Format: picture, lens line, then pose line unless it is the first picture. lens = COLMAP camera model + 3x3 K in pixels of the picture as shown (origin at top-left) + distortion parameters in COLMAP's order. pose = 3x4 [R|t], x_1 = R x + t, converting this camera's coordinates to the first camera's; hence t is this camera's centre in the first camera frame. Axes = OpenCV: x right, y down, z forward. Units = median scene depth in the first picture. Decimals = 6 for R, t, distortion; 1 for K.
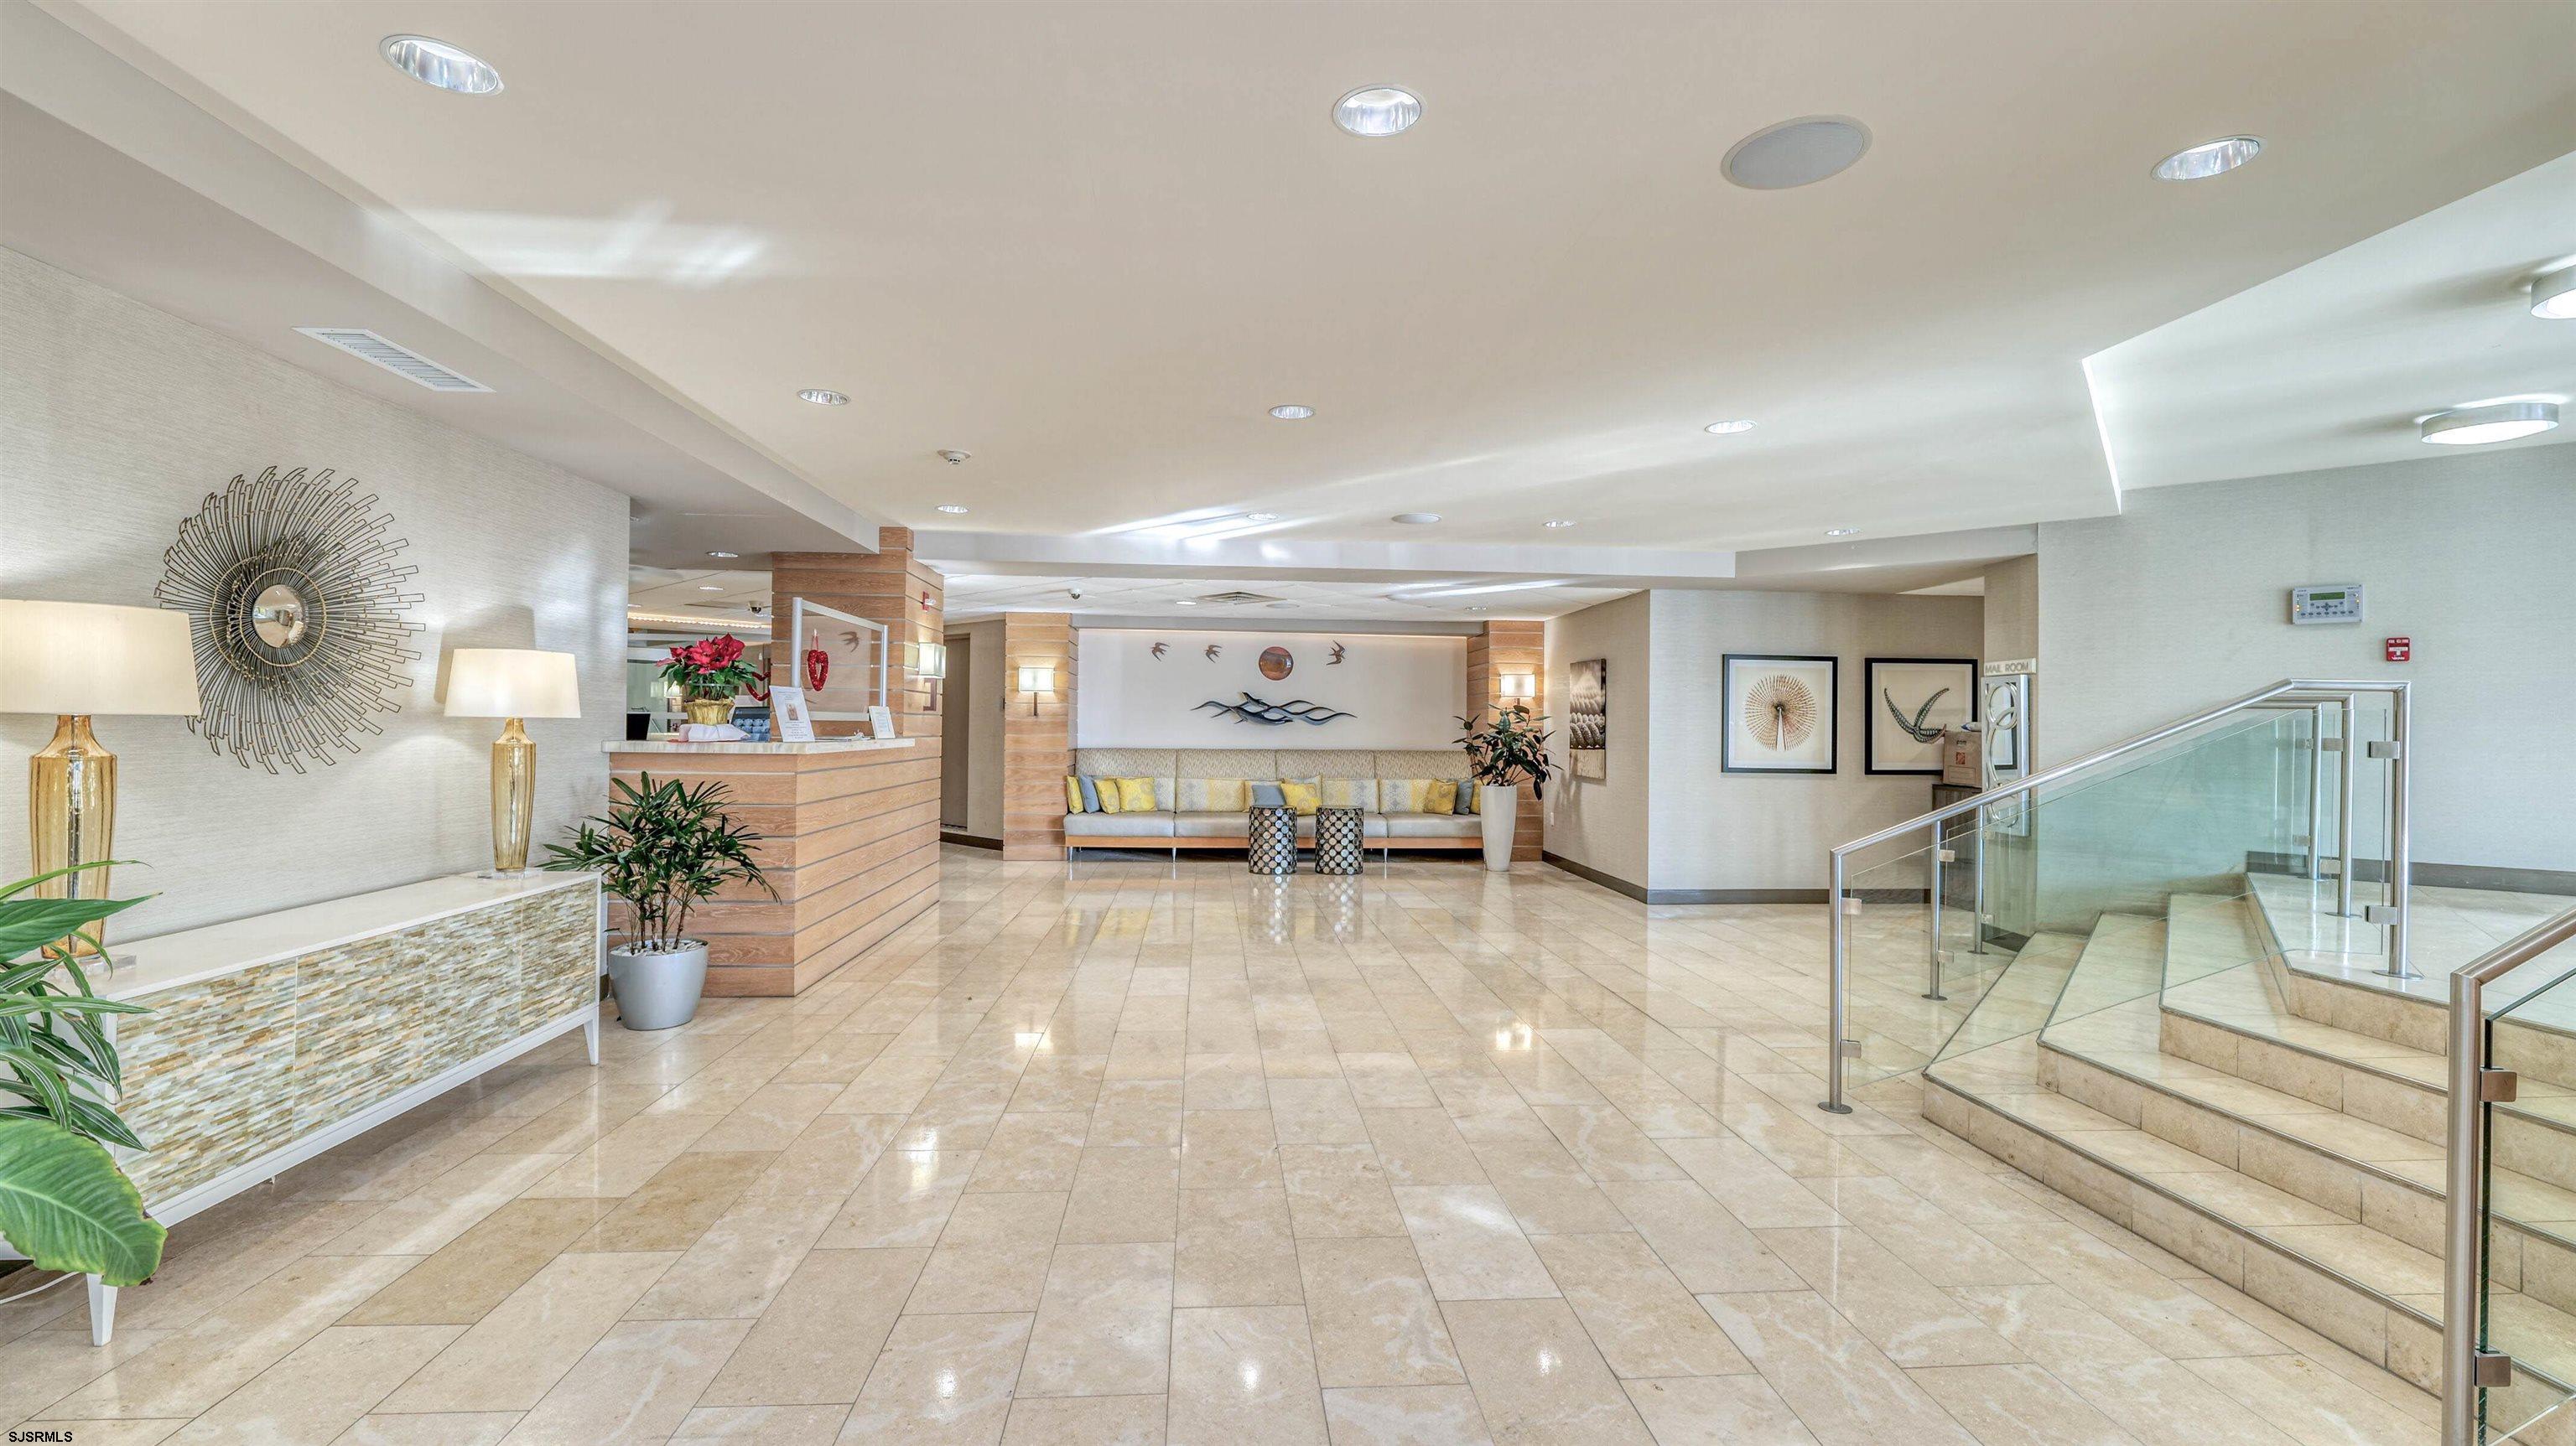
lens RADIAL K [[1045.8, 0, 1277.9], [0, 1045.8, 712.5], [0, 0, 1]] dist [-0.014282, 0.001247]
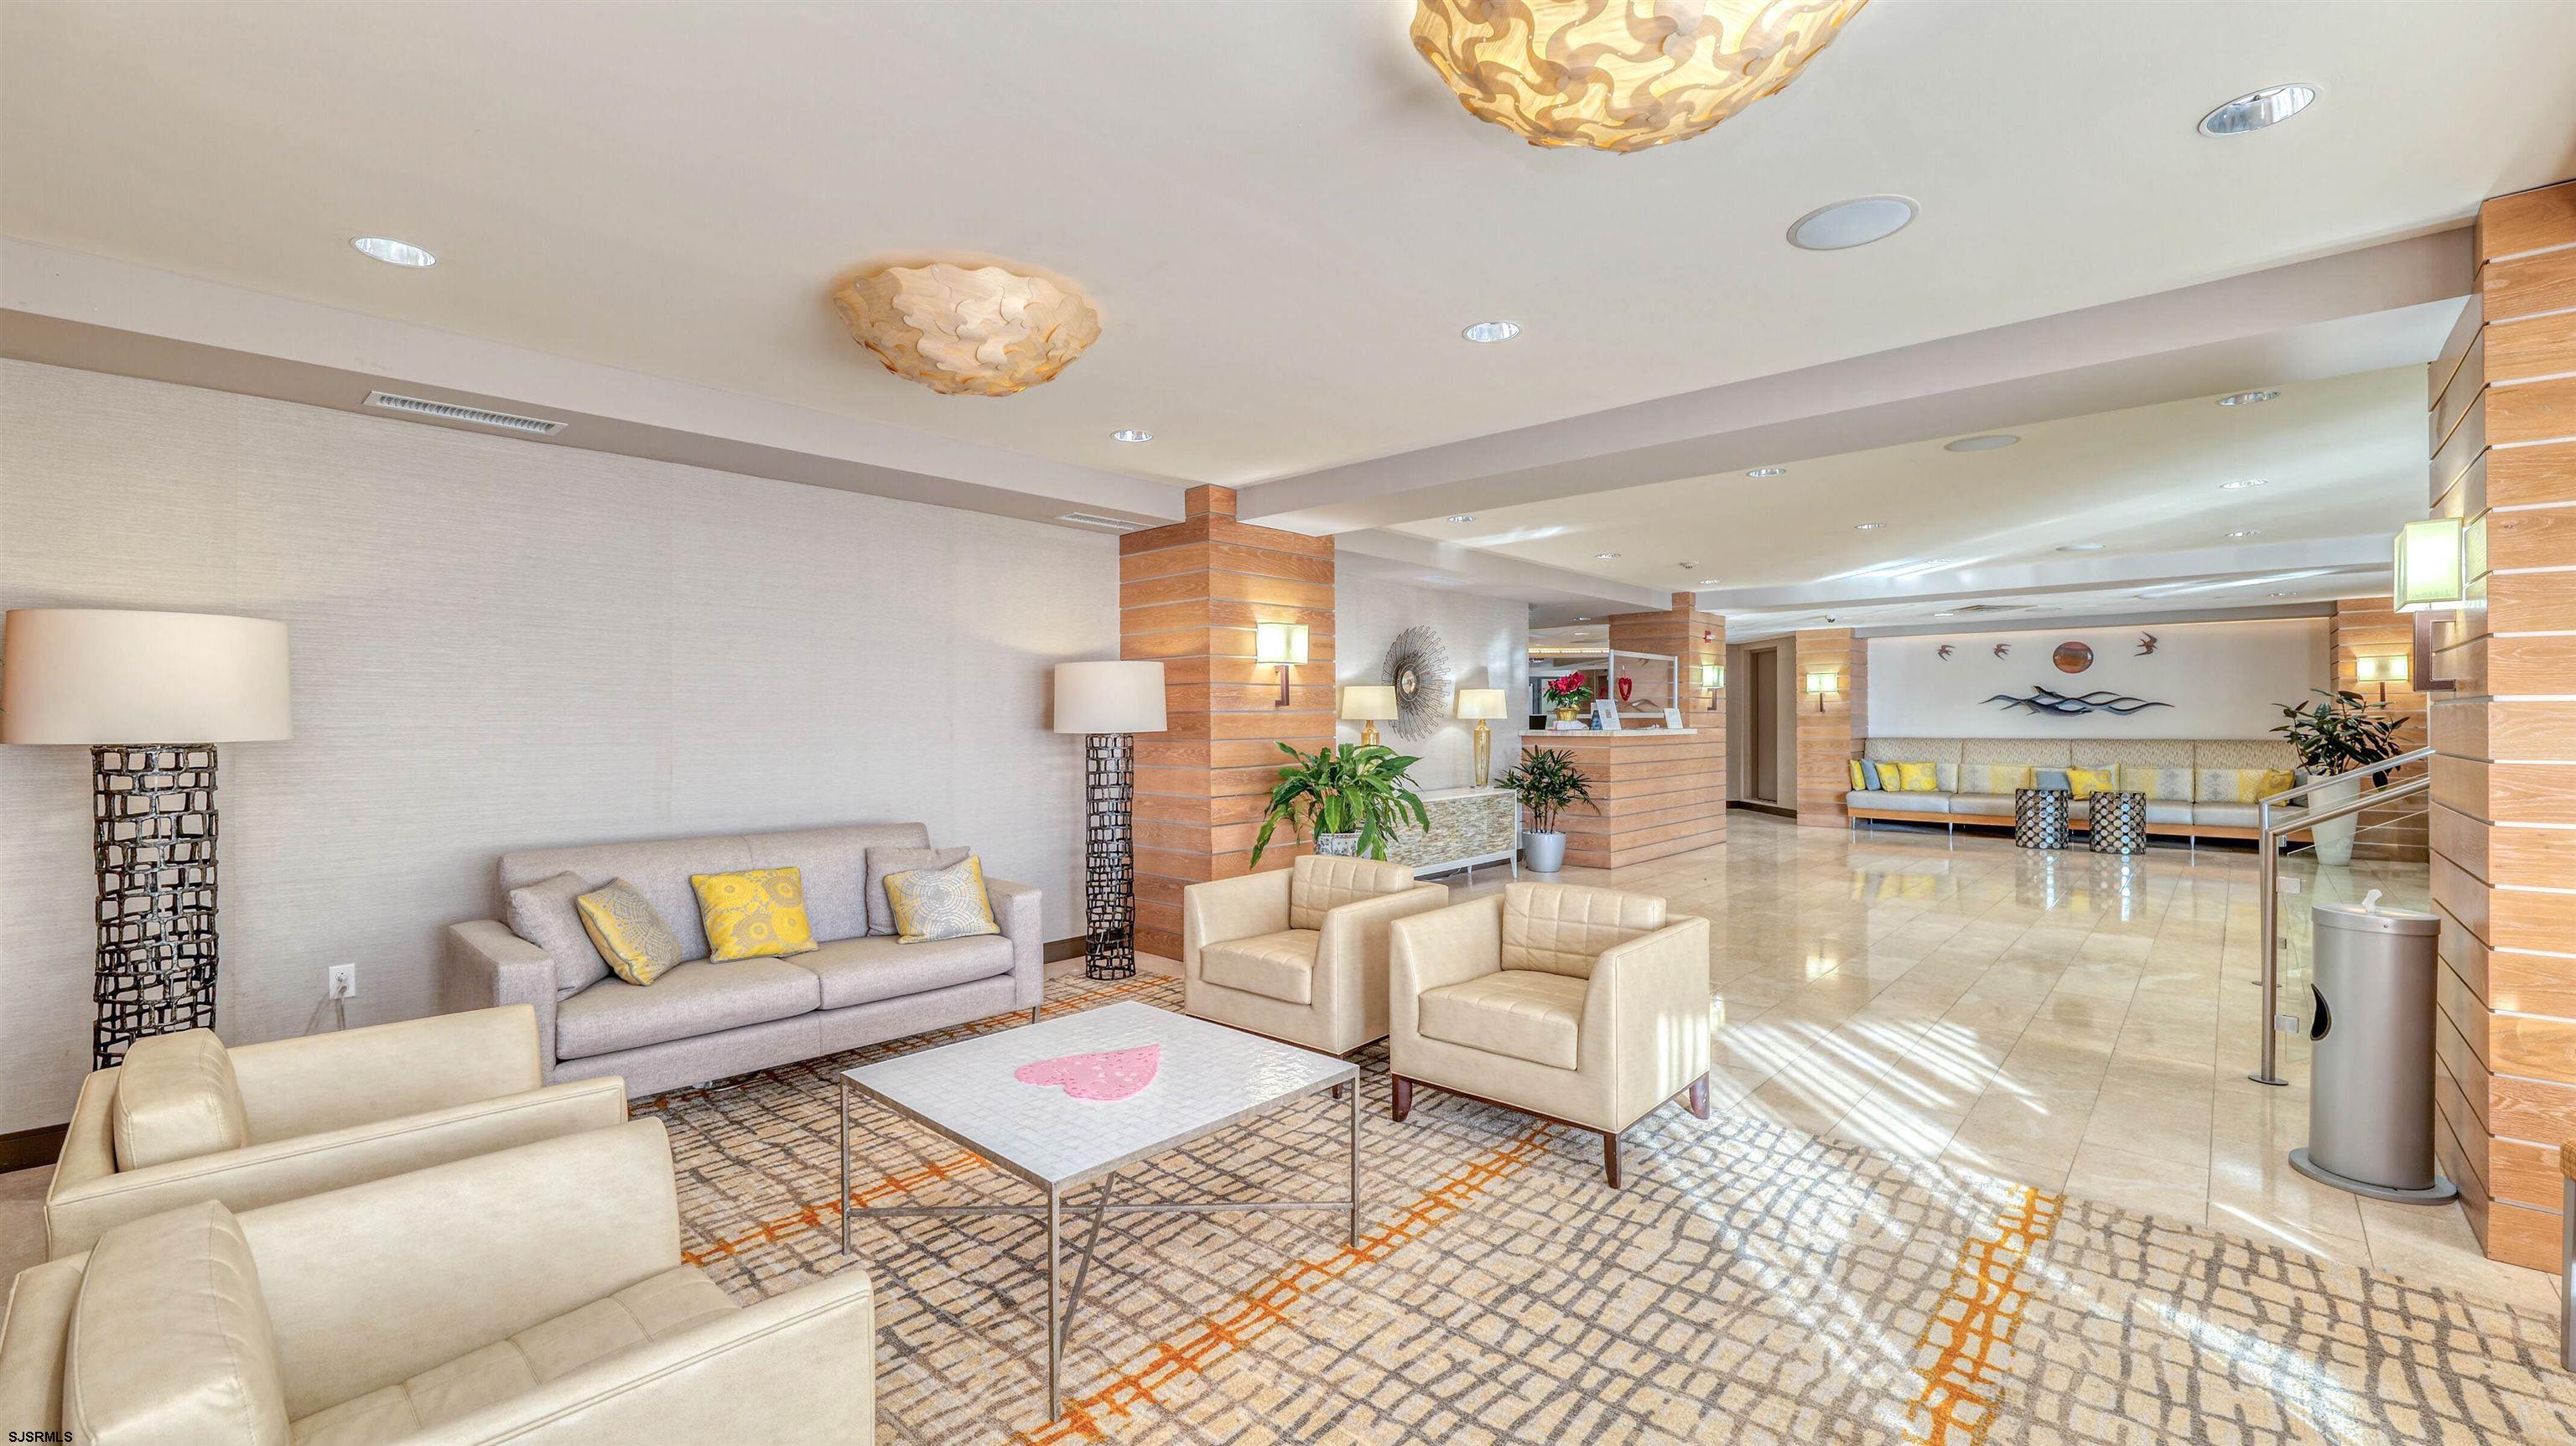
lens RADIAL K [[1045.8, 0, 1283.4], [0, 1045.8, 716.6], [0, 0, 1]] dist [-0.014282, 0.001247]
pose [[0.685430, -0.015533, -0.727973, 0.323405], [0.020456, 0.999789, -0.002073, -0.002141], [0.727851, -0.013470, 0.685603, -0.452282]]
